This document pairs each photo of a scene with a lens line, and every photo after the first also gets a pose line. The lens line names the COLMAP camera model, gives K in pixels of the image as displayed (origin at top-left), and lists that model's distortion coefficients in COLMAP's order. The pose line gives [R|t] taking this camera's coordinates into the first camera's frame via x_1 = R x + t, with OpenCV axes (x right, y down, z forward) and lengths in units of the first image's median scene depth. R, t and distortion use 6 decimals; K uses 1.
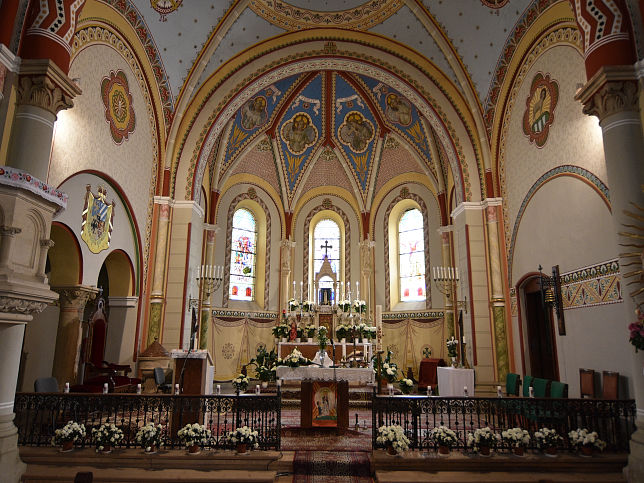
lens RADIAL K [[406.5, 0, 316.3], [0, 406.5, 263.3], [0, 0, 1]] dist [-0.003778, -0.001128]
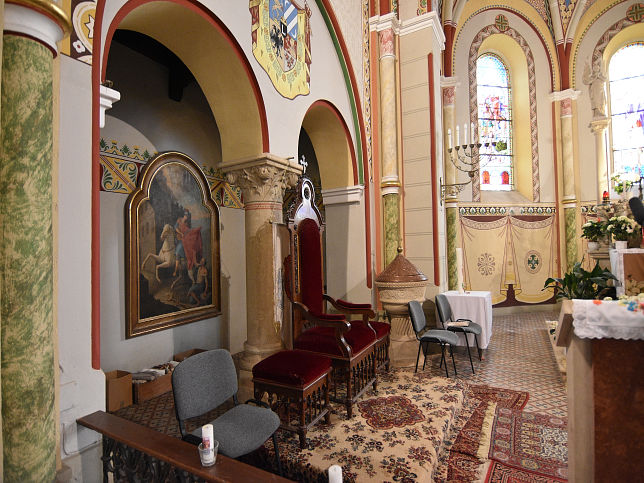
lens RADIAL K [[347.8, 0, 322.0], [0, 347.8, 241.5], [0, 0, 1]] dist [0.006369, -0.014968]
pose [[0.882982, -0.043618, -0.467376, -0.226976], [0.120665, 0.983306, 0.136197, 0.078442], [0.453633, -0.176656, 0.873504, 0.447817]]
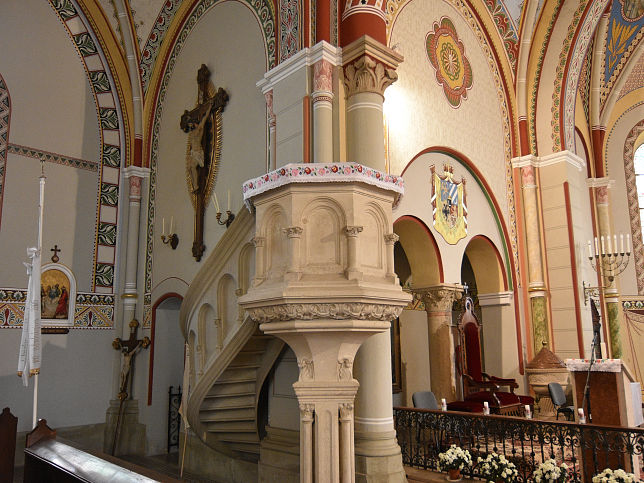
lens RADIAL K [[520.7, 0, 319.0], [0, 520.7, 261.0], [0, 0, 1]] dist [0.004932, -0.000795]
pose [[0.708840, -0.135757, -0.692182, -0.002840], [0.152460, 0.987595, -0.037567, 0.005670], [0.688696, -0.078901, 0.720745, 0.028938]]
